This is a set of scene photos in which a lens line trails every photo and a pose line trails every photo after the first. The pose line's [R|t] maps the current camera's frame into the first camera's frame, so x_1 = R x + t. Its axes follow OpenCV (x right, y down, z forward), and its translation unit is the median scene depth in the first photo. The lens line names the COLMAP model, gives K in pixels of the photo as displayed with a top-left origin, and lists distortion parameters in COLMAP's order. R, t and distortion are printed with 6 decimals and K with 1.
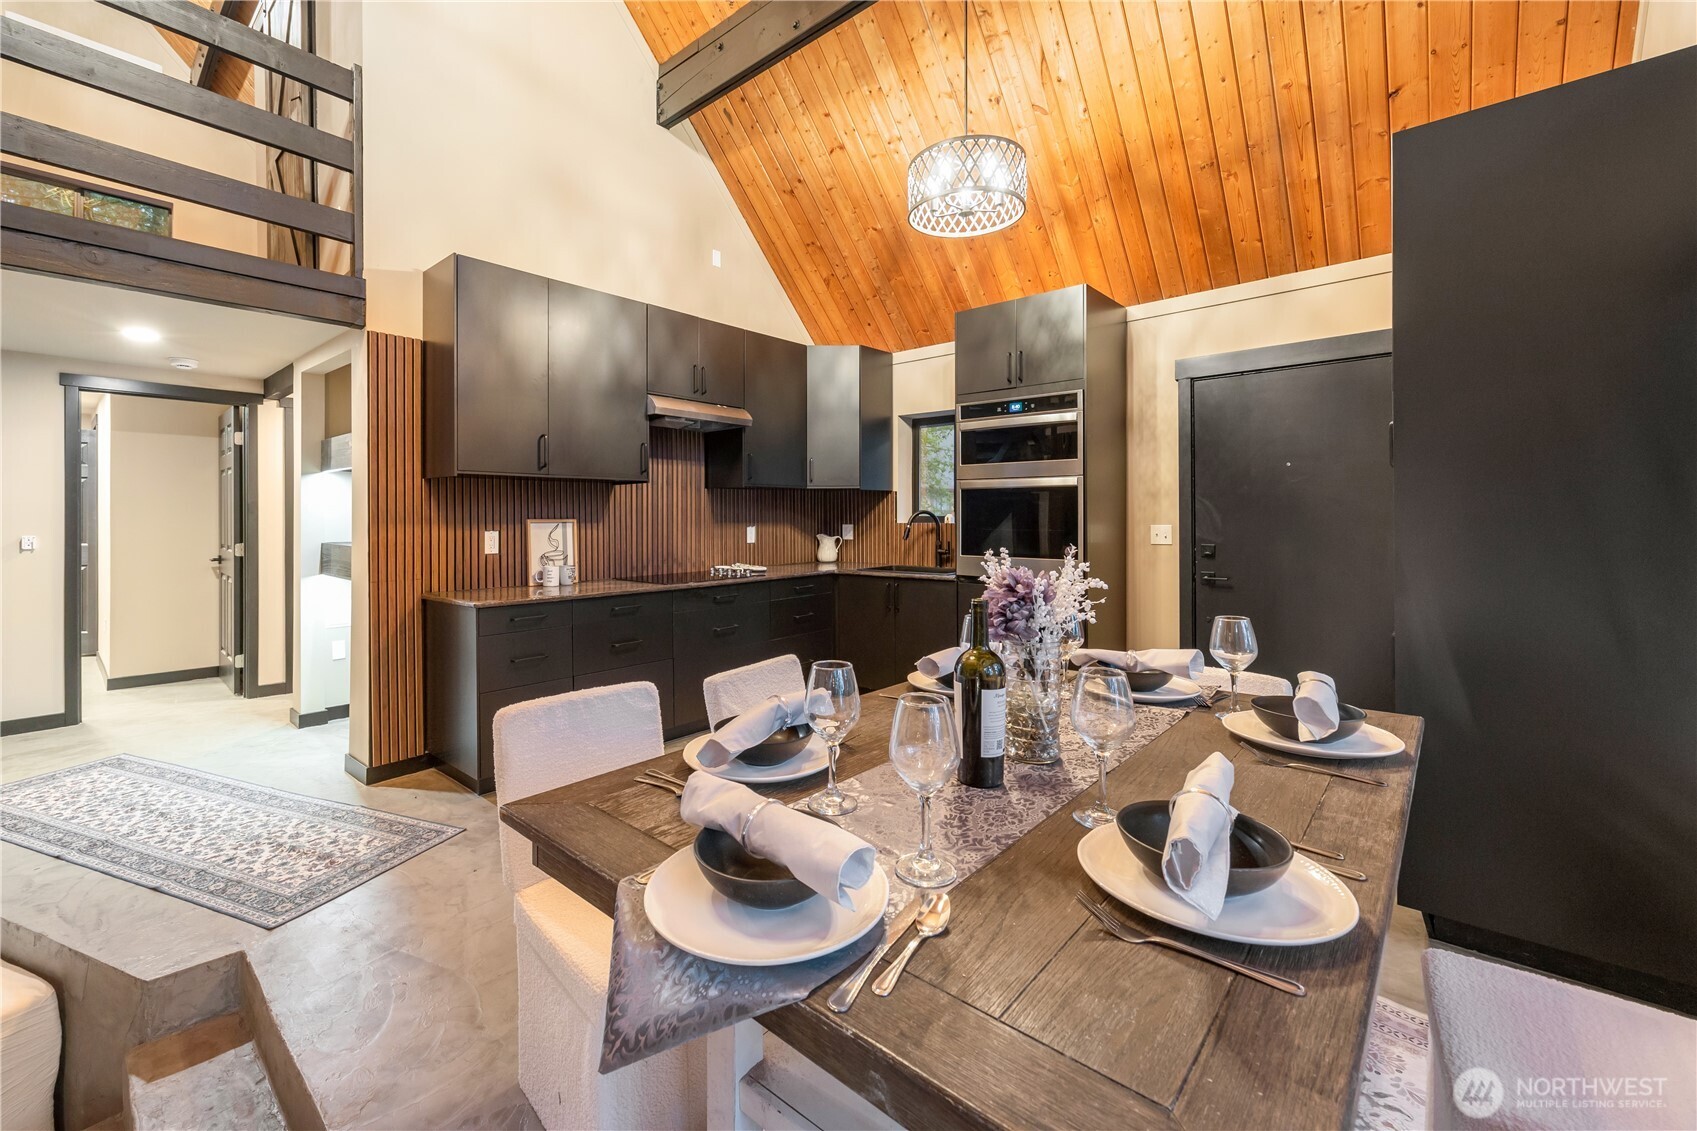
lens RADIAL K [[698.6, 0, 796.9], [0, 698.6, 523.6], [0, 0, 1]] dist [-0.000542, -0.000033]
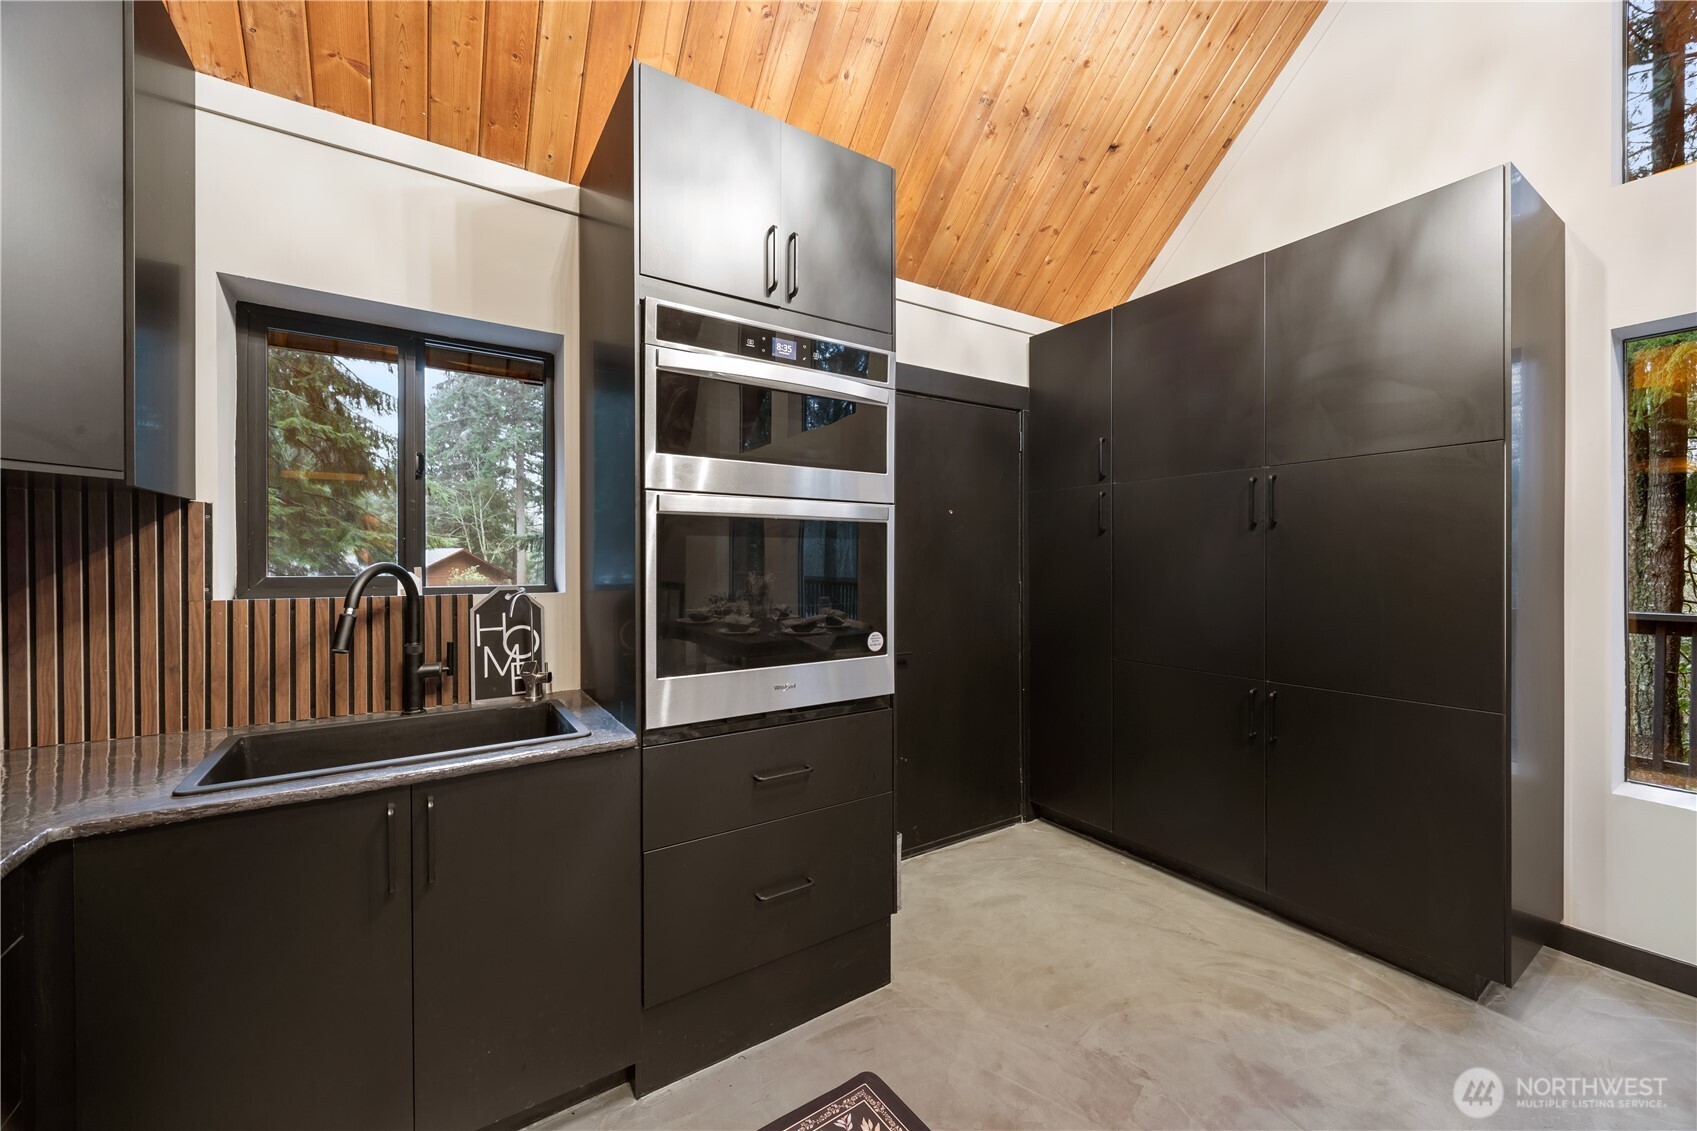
lens RADIAL K [[651.6, 0, 848.5], [0, 651.6, 565.5], [0, 0, 1]] dist [-0.000784, -0.000115]
pose [[0.238809, -0.004566, 0.971056, -0.091755], [0.010289, 0.999945, 0.002171, -0.017210], [-0.971012, 0.009473, 0.238843, 0.733446]]
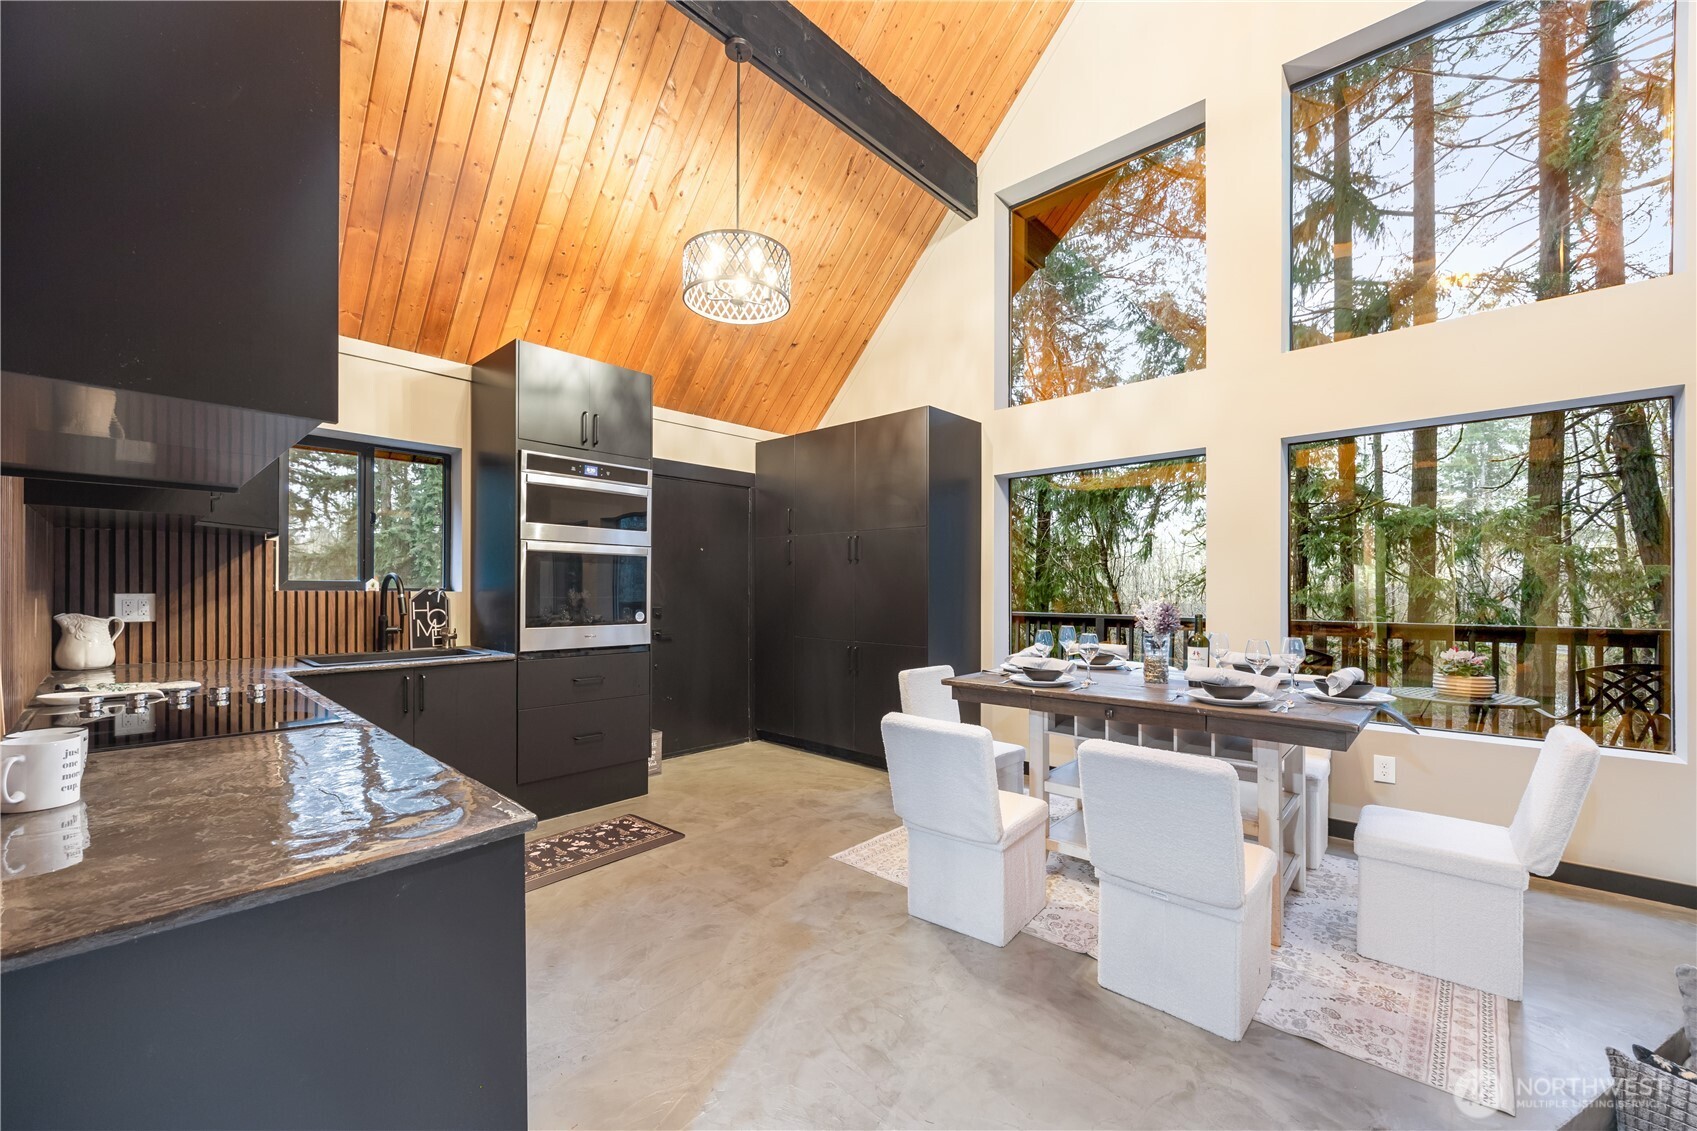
lens RADIAL K [[672.8, 0, 844.4], [0, 672.8, 591.5], [0, 0, 1]] dist [0.008260, -0.000017]
pose [[0.001253, 0.000829, 0.999999, -0.534535], [0.003798, 0.999992, -0.000834, 0.002621], [-0.999992, 0.003799, 0.001250, 0.556738]]
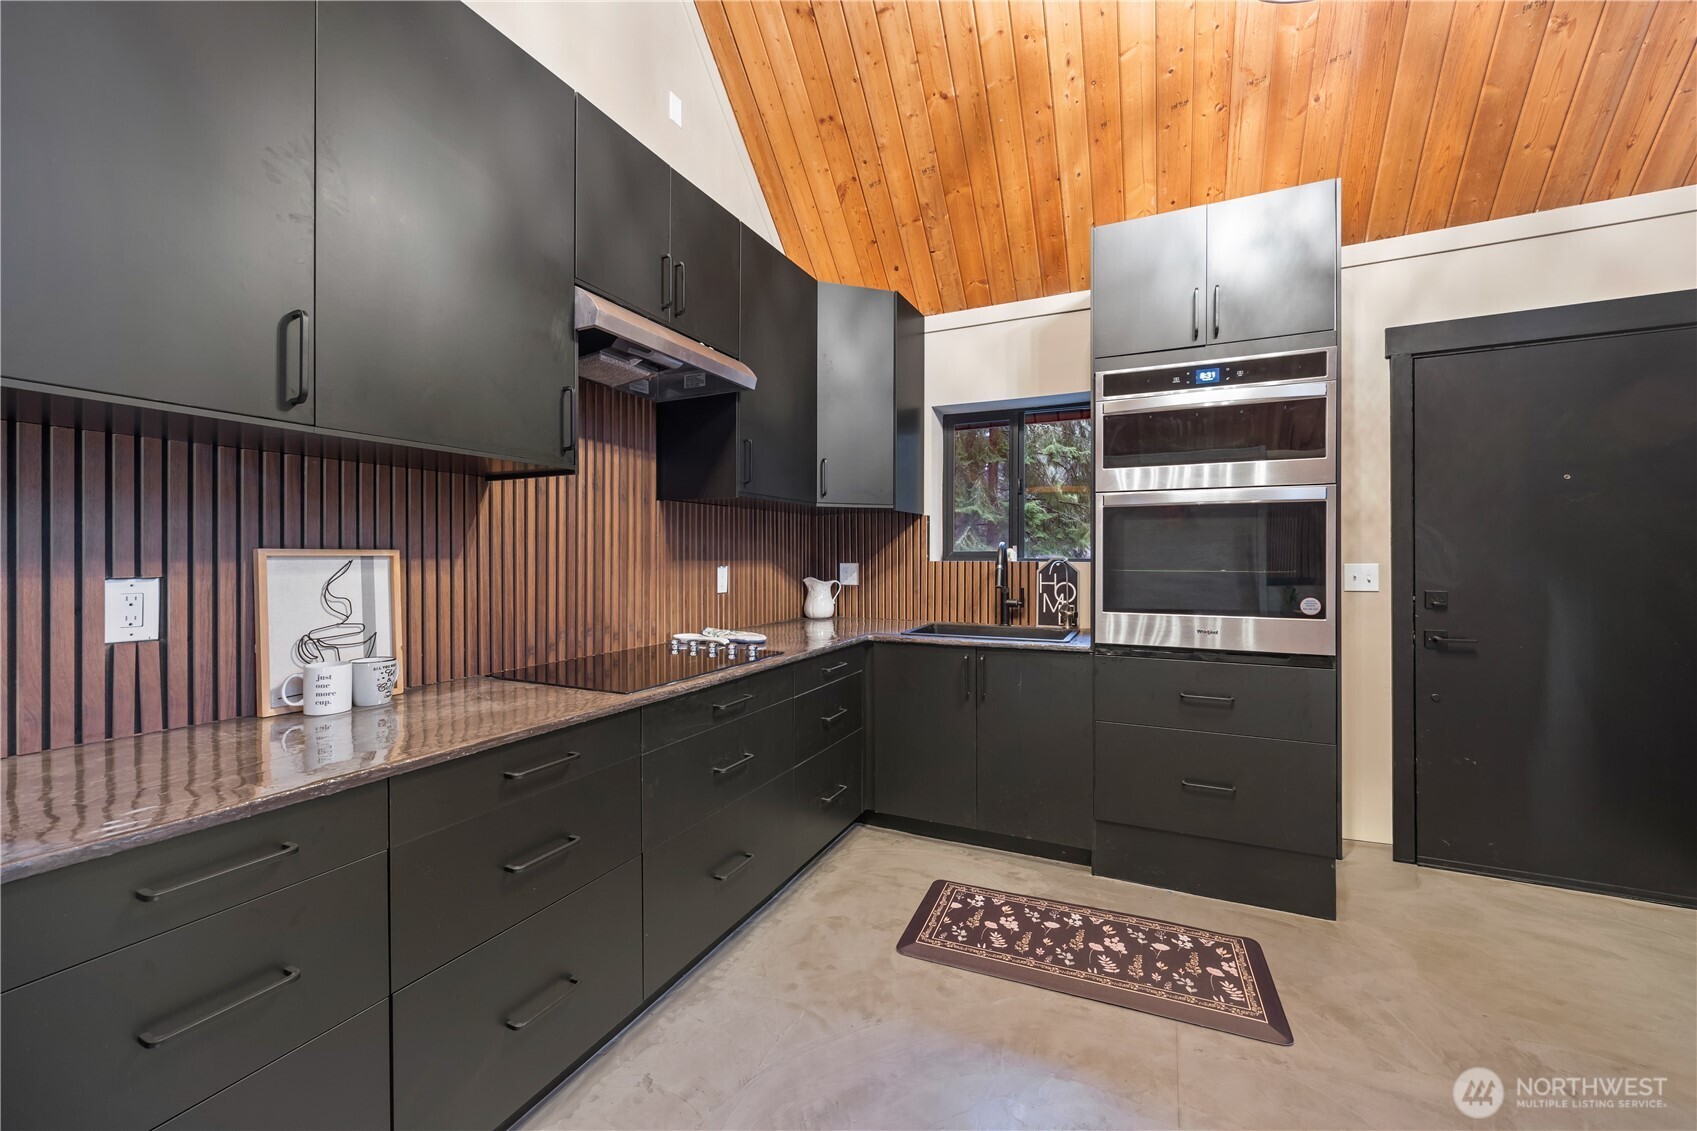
lens RADIAL K [[661.0, 0, 845.6], [0, 661.0, 559.2], [0, 0, 1]] dist [0.001149, 0.000136]
pose [[0.955427, 0.002486, 0.295217, -0.149152], [-0.000266, 0.999971, -0.007558, 0.002389], [-0.295227, 0.007143, 0.955400, 0.454838]]
